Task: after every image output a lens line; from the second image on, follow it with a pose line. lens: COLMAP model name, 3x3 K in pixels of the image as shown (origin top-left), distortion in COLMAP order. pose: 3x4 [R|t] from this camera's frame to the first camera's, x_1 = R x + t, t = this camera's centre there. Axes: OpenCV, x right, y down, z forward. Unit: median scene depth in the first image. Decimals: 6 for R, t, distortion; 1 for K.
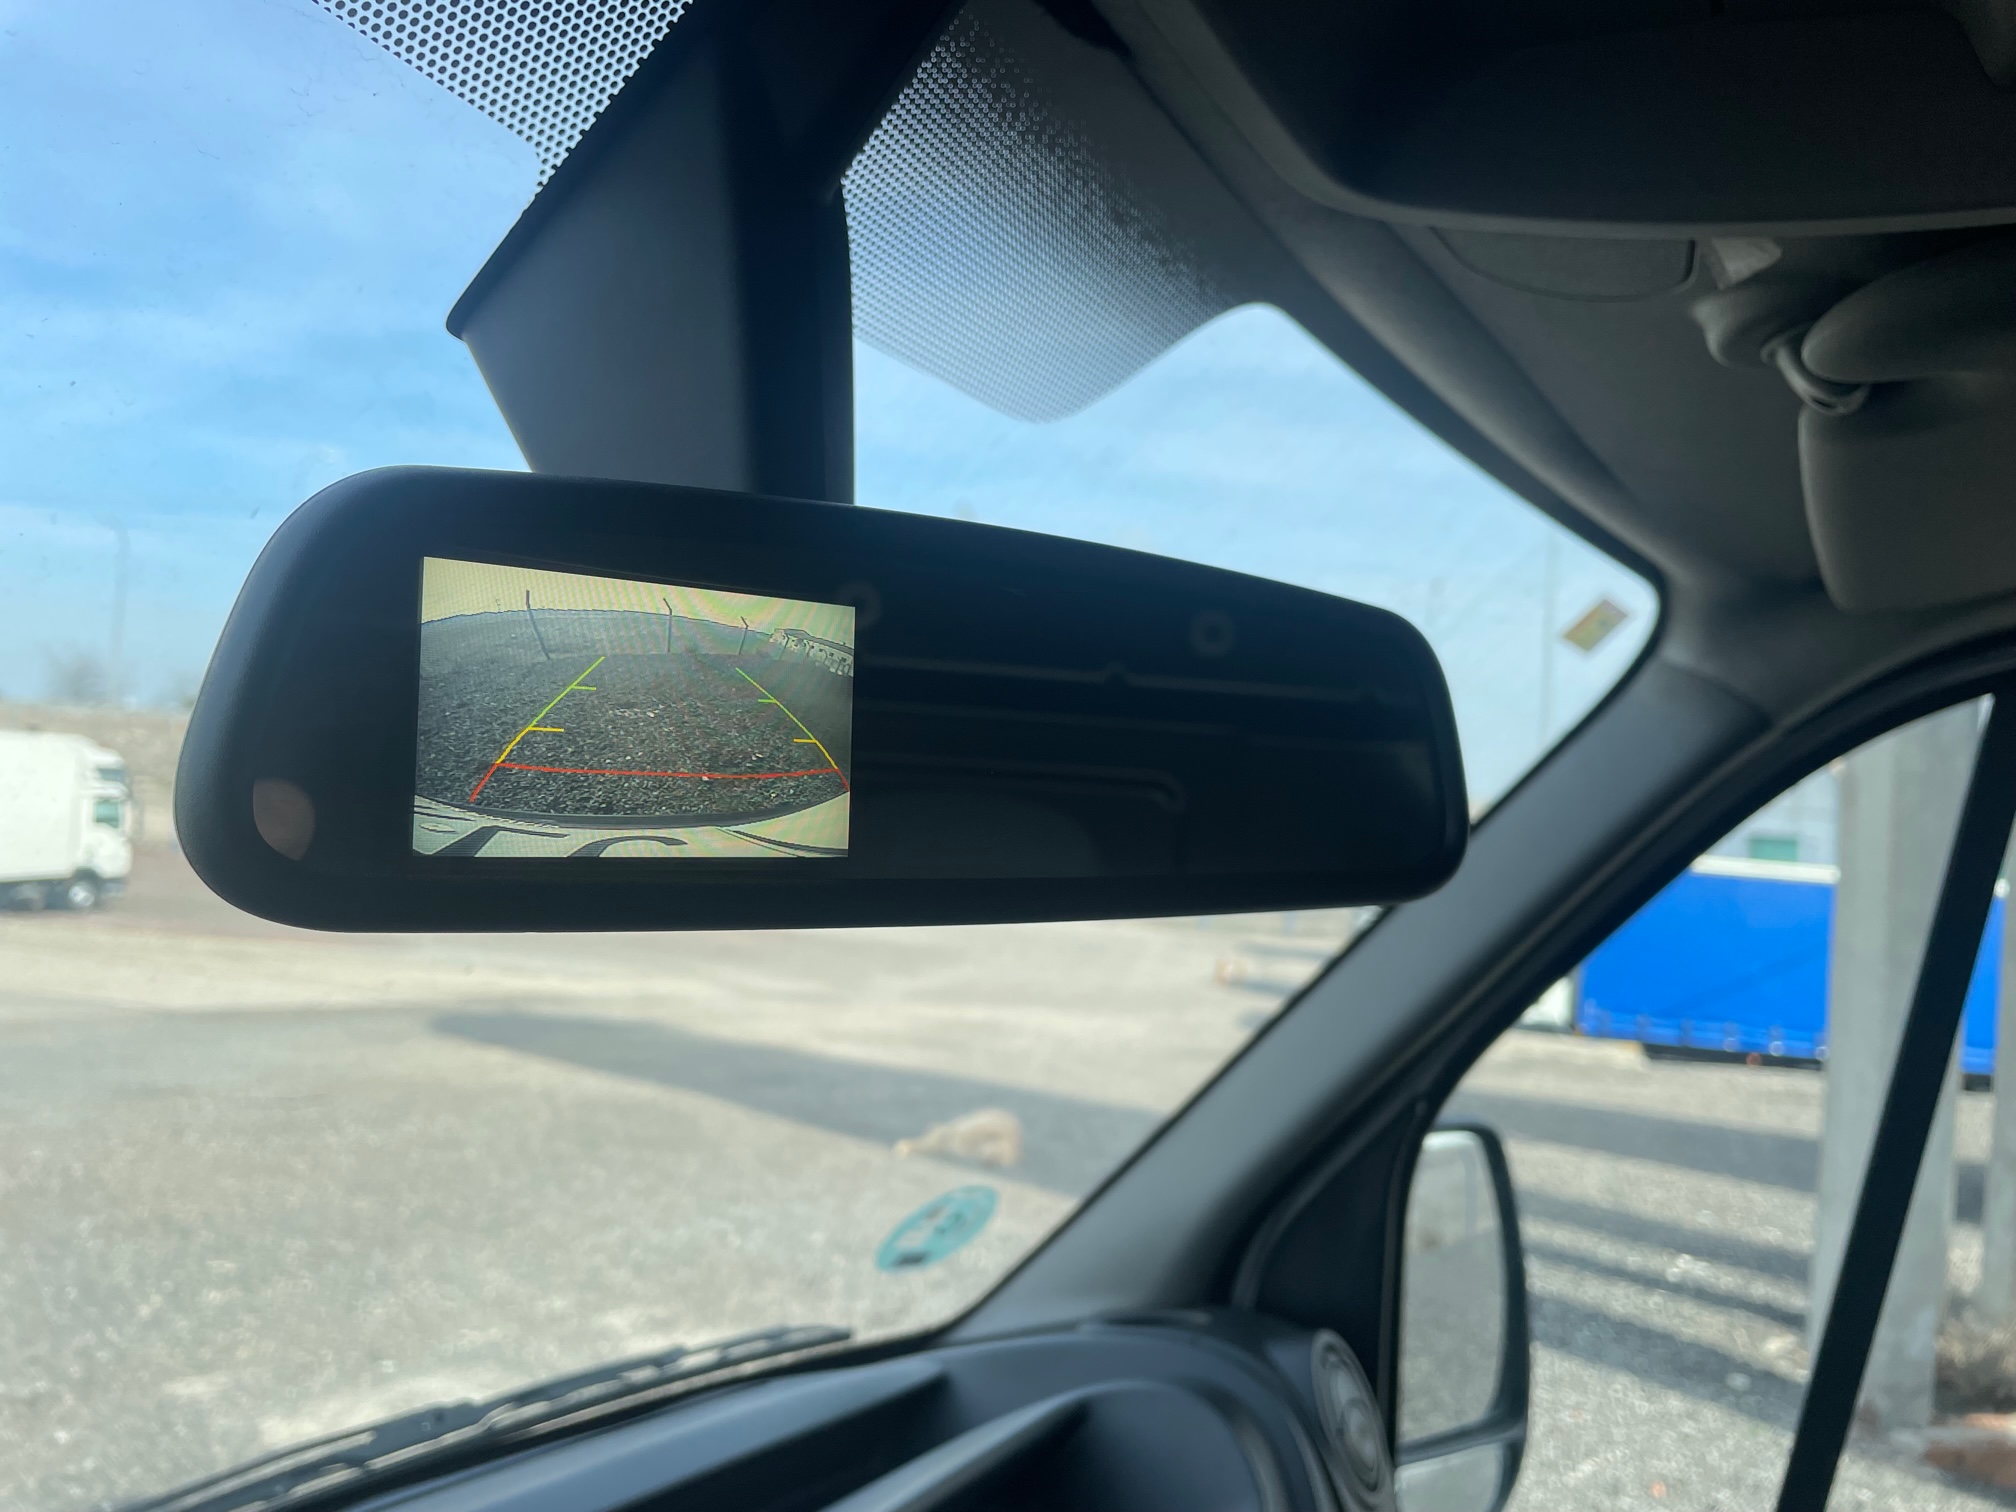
lens RADIAL K [[1536.0, 0, 1015.9], [0, 1536.0, 743.7], [0, 0, 1]] dist [0.082717, -0.121762]
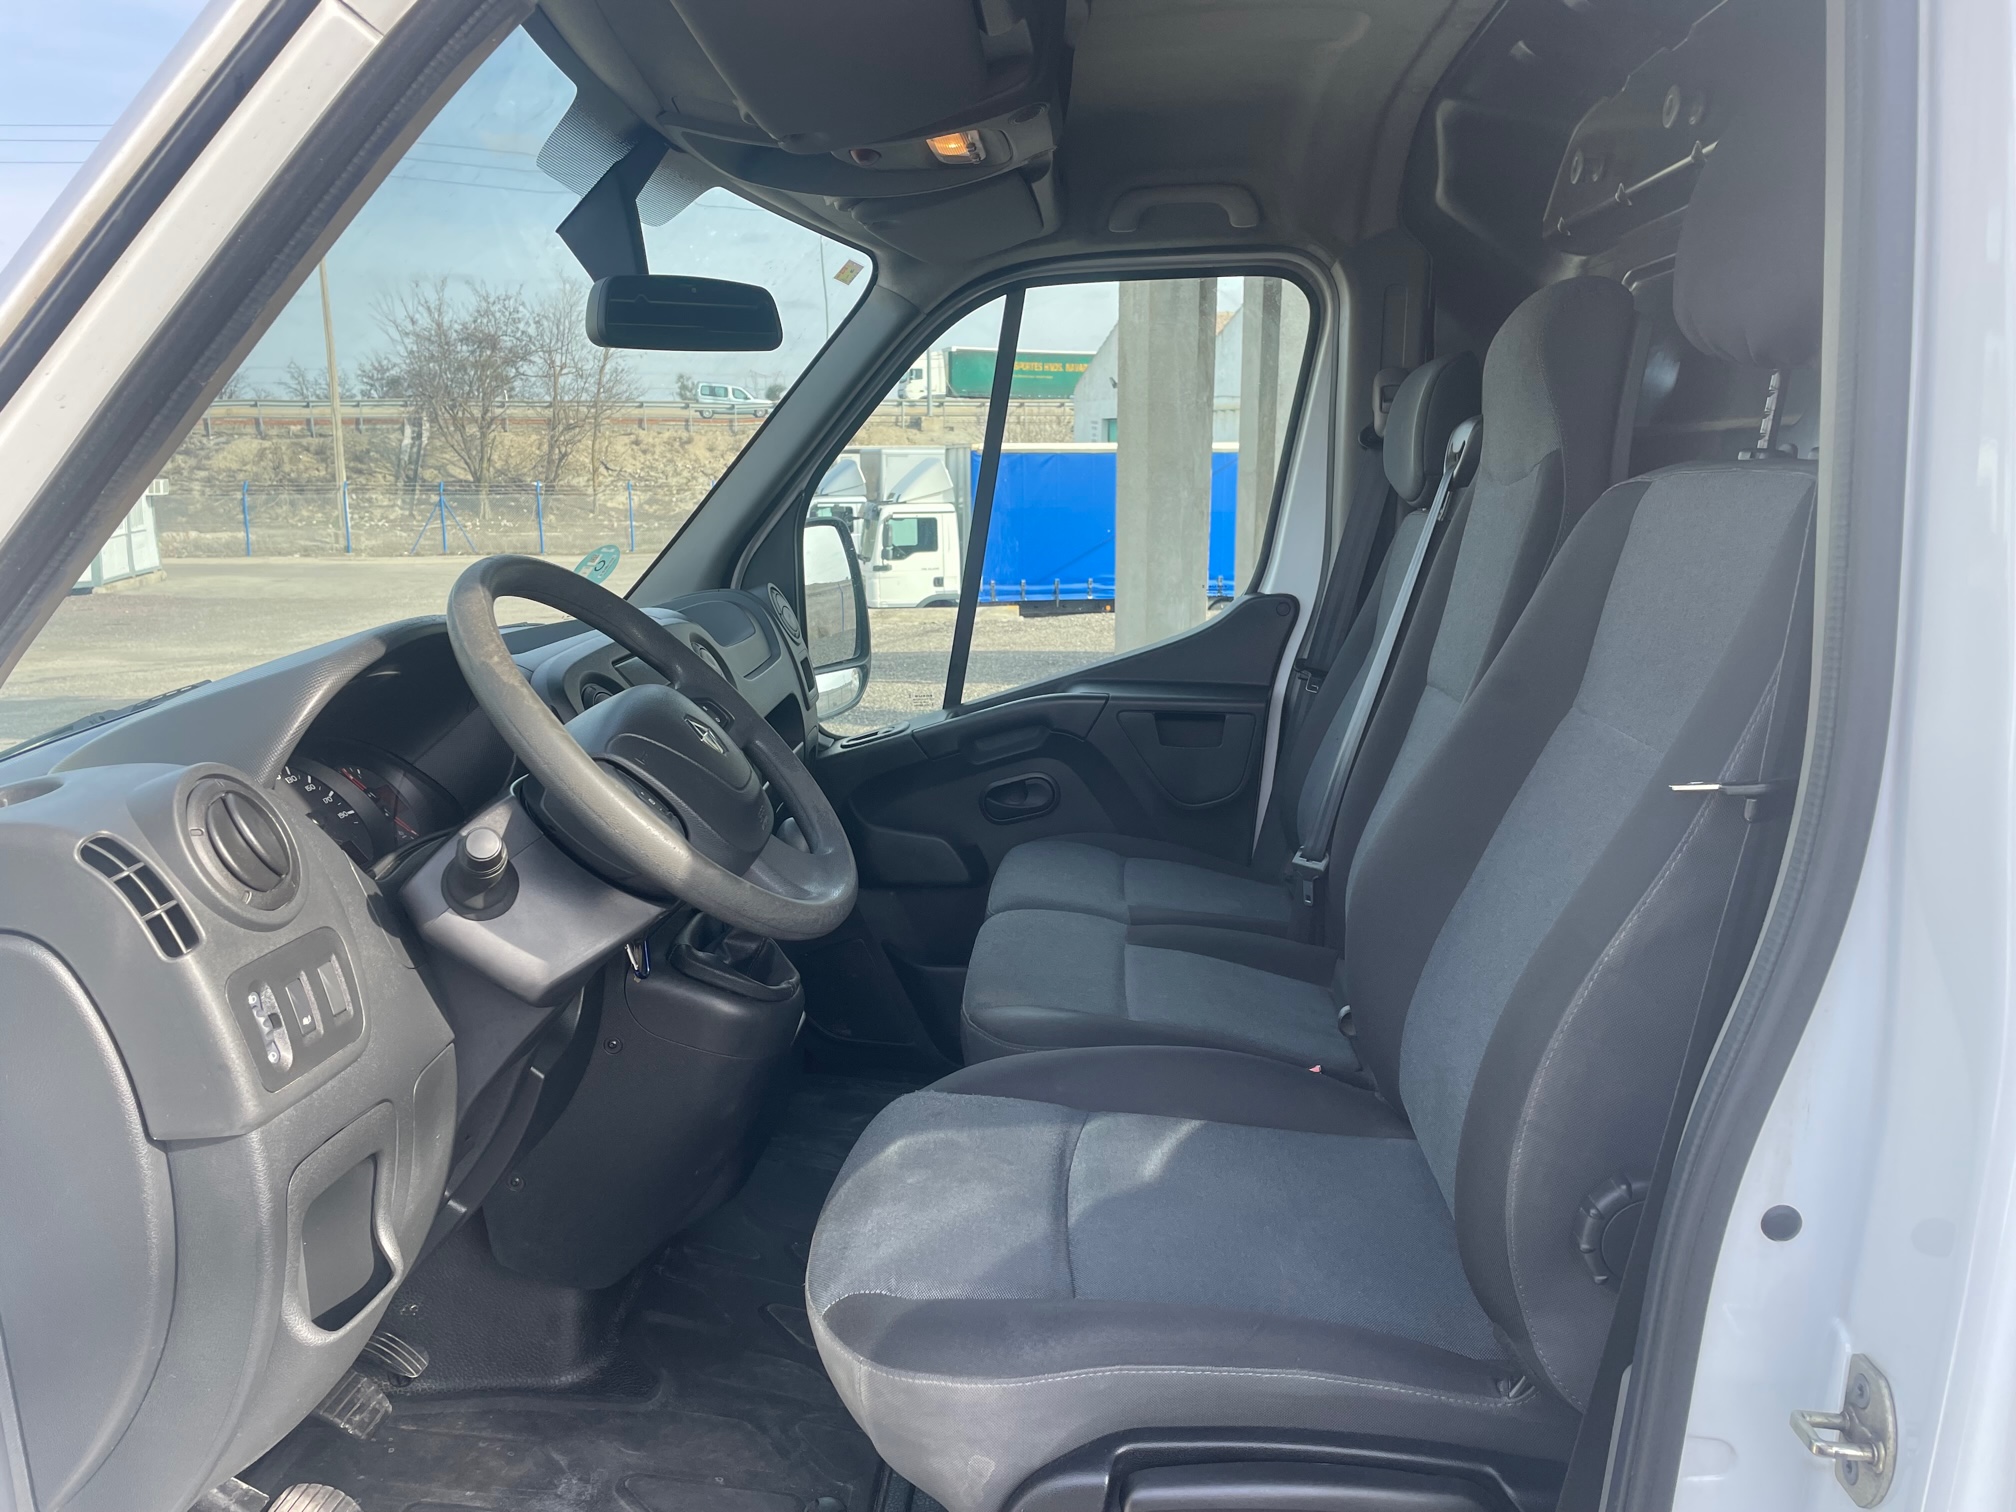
lens RADIAL K [[1536.0, 0, 1015.9], [0, 1536.0, 743.7], [0, 0, 1]] dist [0.082717, -0.121762]
pose [[0.915829, -0.179084, 0.359426, -0.327100], [0.095104, 0.966316, 0.239140, 0.070751], [-0.390145, -0.184828, 0.902012, -1.237540]]
